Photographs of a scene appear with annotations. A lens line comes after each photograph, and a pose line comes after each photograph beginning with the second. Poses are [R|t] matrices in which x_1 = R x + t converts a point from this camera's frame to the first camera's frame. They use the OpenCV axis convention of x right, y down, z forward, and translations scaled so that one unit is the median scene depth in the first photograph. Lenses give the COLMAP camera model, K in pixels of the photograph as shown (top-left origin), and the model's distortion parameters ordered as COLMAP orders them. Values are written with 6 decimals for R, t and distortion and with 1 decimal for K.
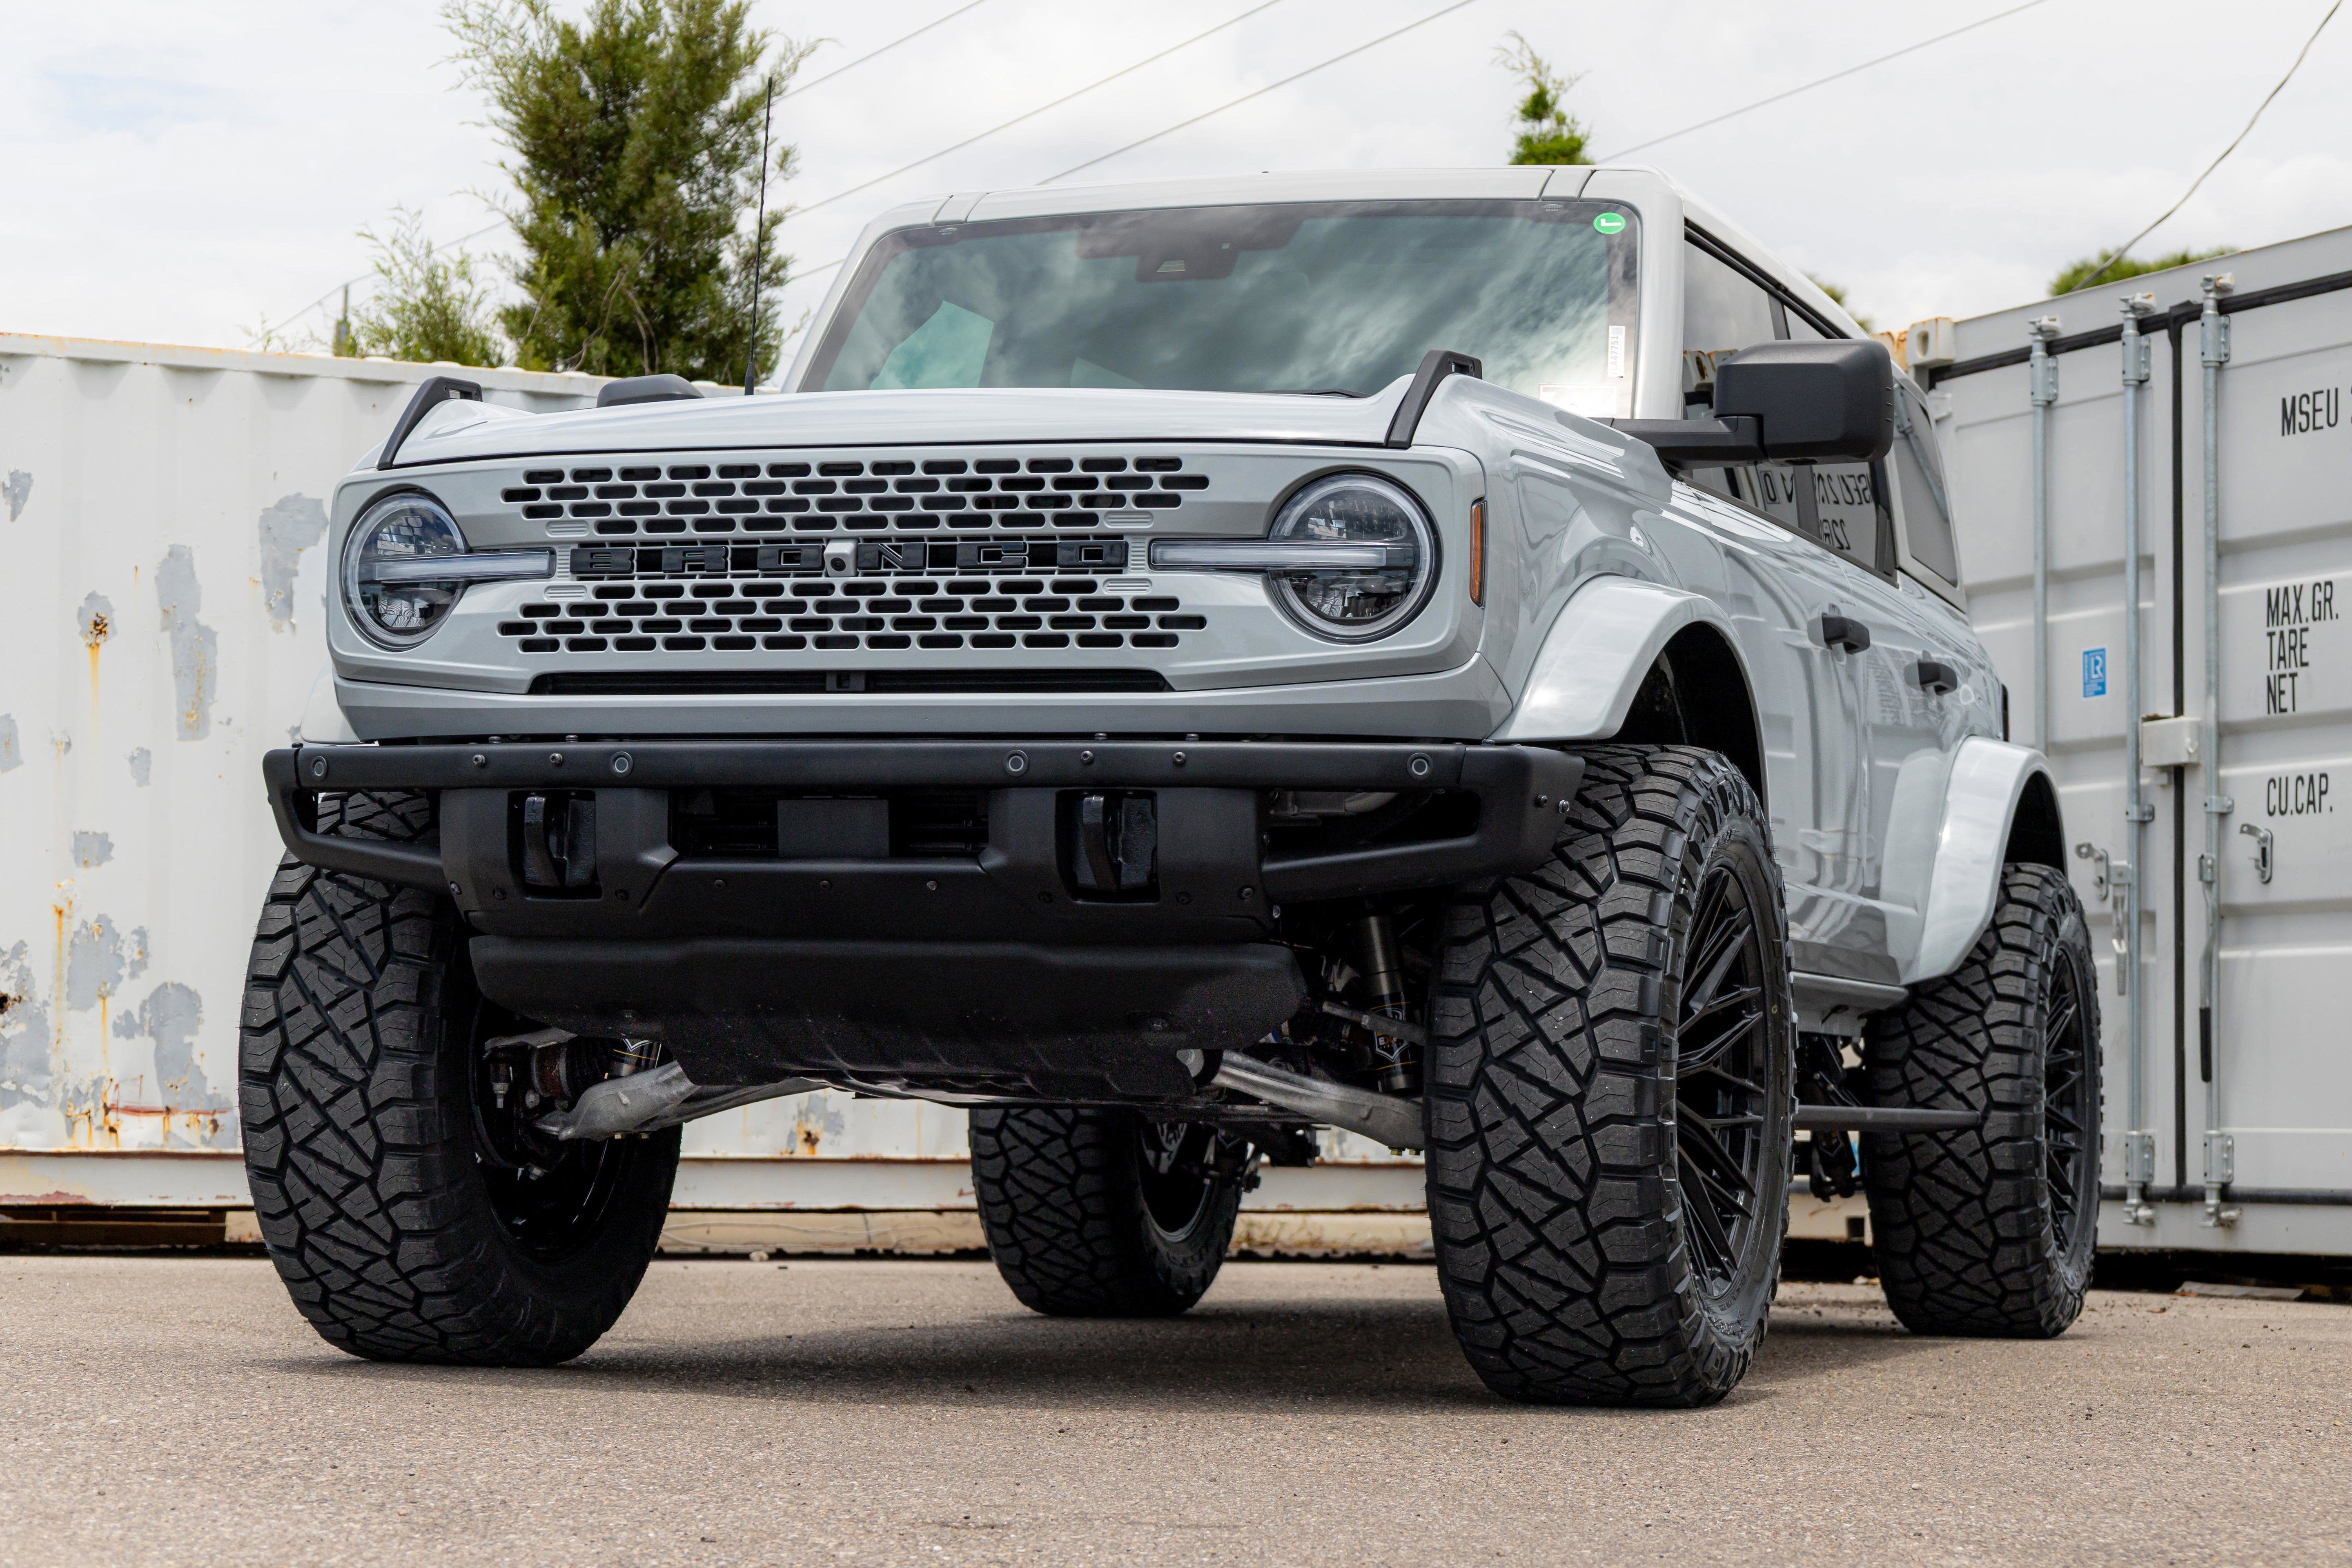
lens RADIAL K [[5024.2, 0, 1349.7], [0, 5024.2, 875.7], [0, 0, 1]] dist [-0.051592, 0.130925]
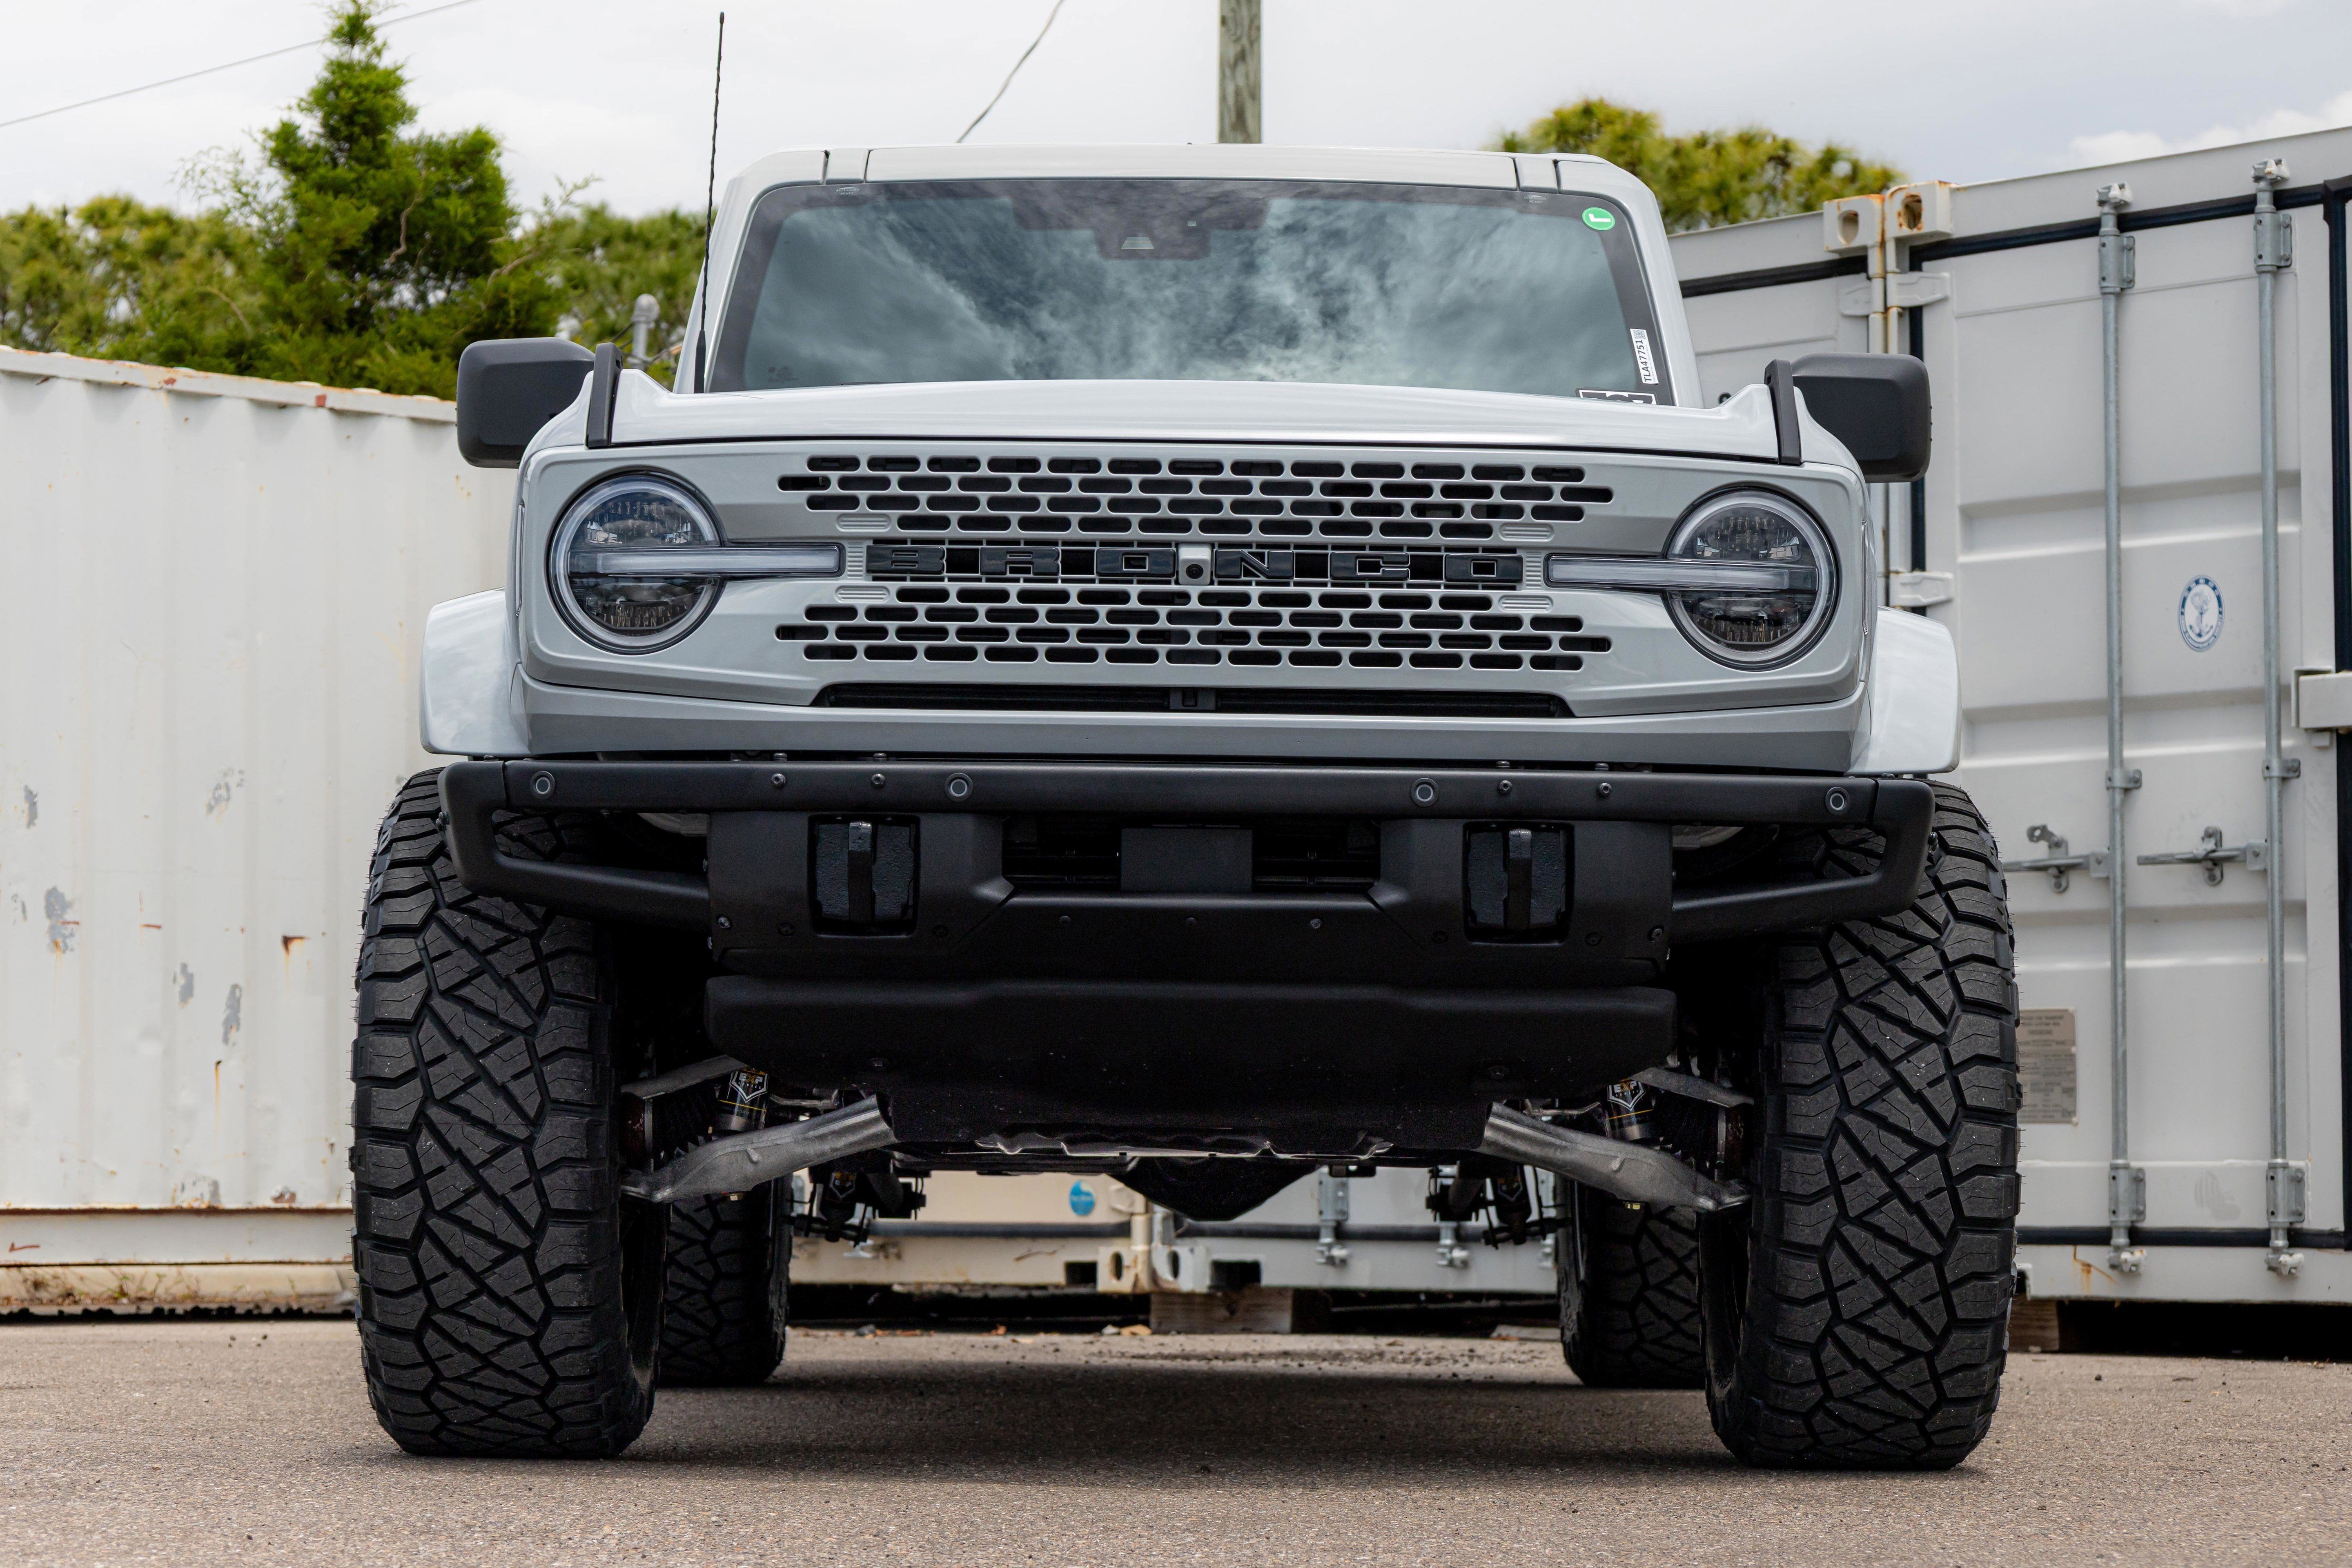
lens RADIAL K [[5563.8, 0, 1256.9], [0, 5563.8, 924.8], [0, 0, 1]] dist [-0.013936, 0.023175]
pose [[0.951403, 0.004414, 0.307918, -0.401086], [-0.007296, 0.999940, 0.008209, -0.006034], [-0.307863, -0.010057, 0.951378, 0.031794]]
